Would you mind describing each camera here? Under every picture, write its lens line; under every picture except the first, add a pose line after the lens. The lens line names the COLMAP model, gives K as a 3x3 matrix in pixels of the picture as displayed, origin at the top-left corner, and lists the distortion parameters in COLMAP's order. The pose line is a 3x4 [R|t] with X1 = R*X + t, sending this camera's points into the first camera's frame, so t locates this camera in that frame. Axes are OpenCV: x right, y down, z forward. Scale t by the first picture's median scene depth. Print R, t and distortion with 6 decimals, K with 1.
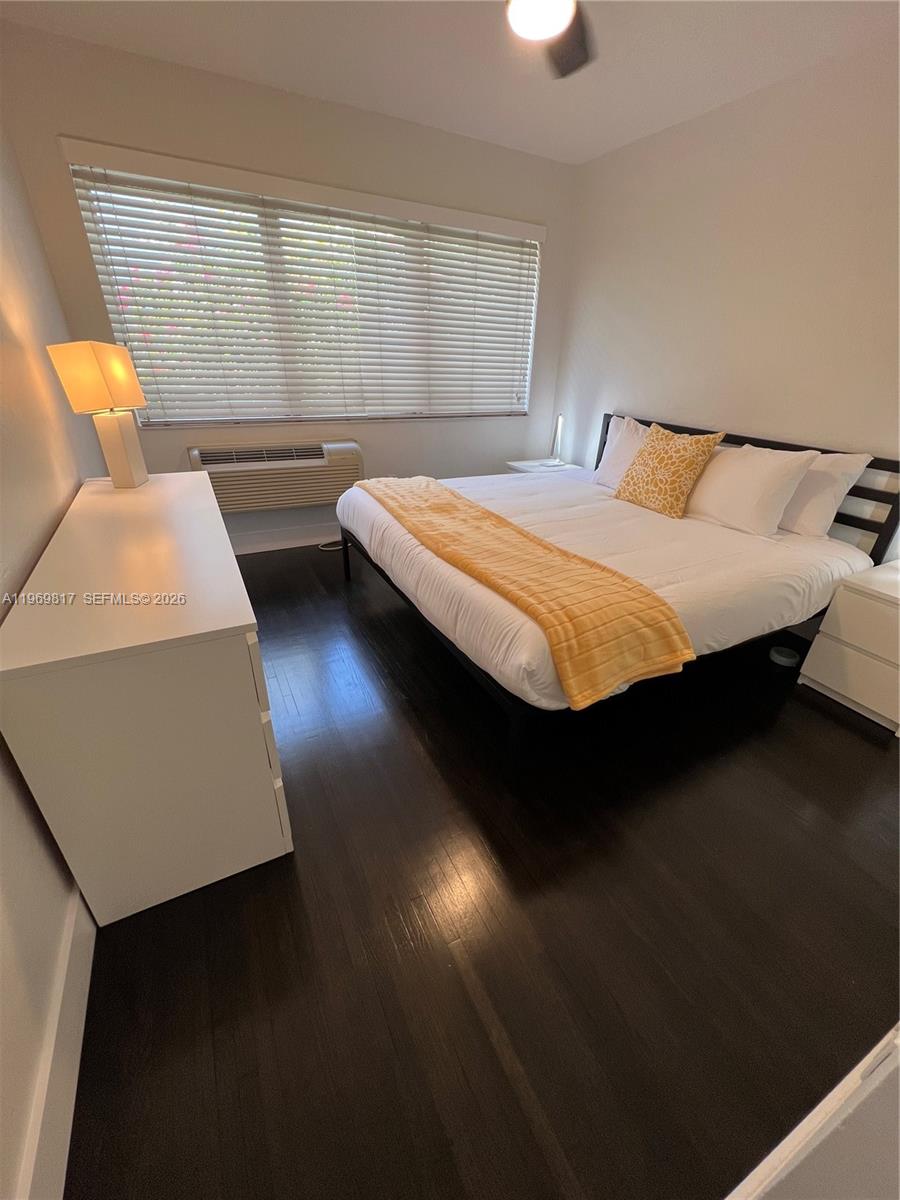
lens RADIAL K [[480.8, 0, 447.8], [0, 480.8, 601.0], [0, 0, 1]] dist [-0.000740, 0.001235]
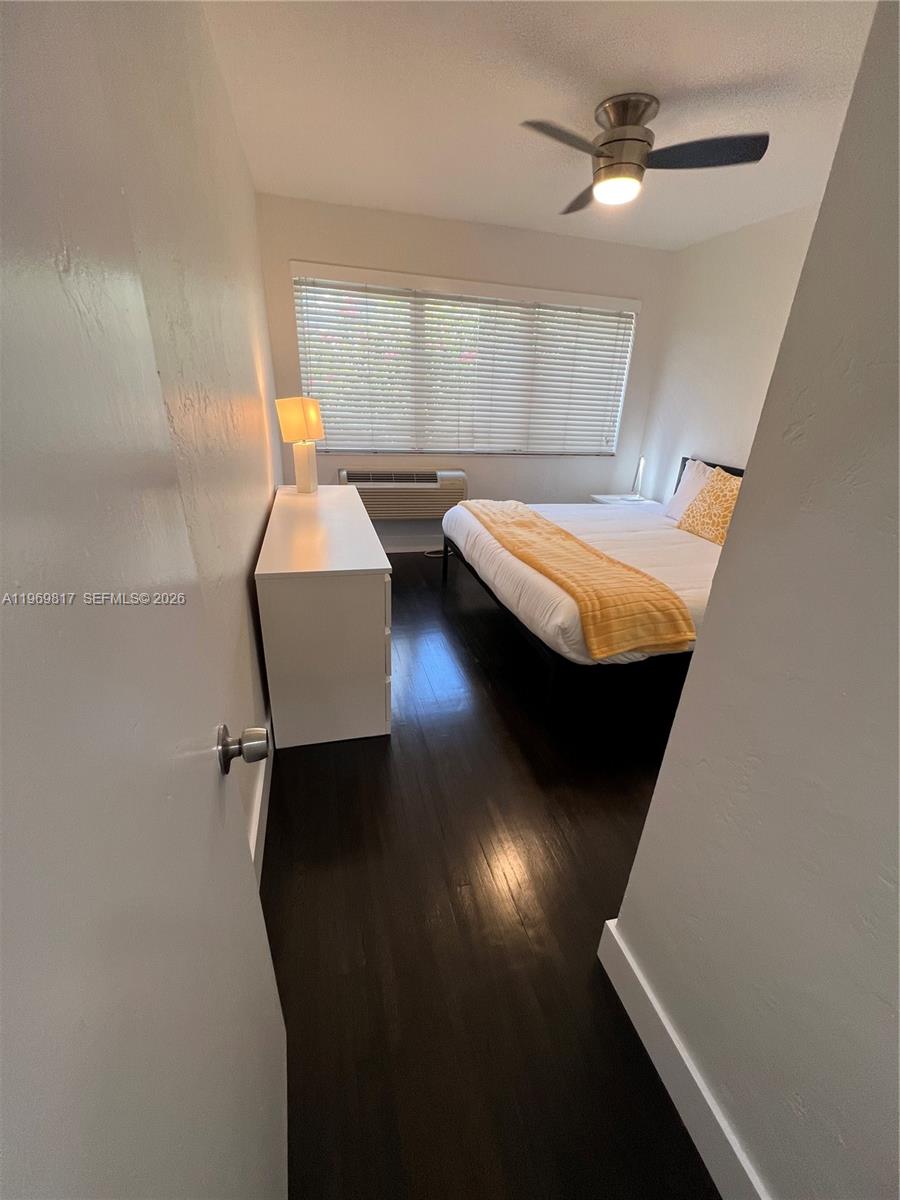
lens RADIAL K [[480.8, 0, 447.8], [0, 480.8, 601.0], [0, 0, 1]] dist [-0.000740, 0.001235]
pose [[0.975857, 0.099264, -0.194552, 0.060349], [-0.112027, 0.992142, -0.055707, 0.104131], [0.187493, 0.076158, 0.979309, -0.272407]]
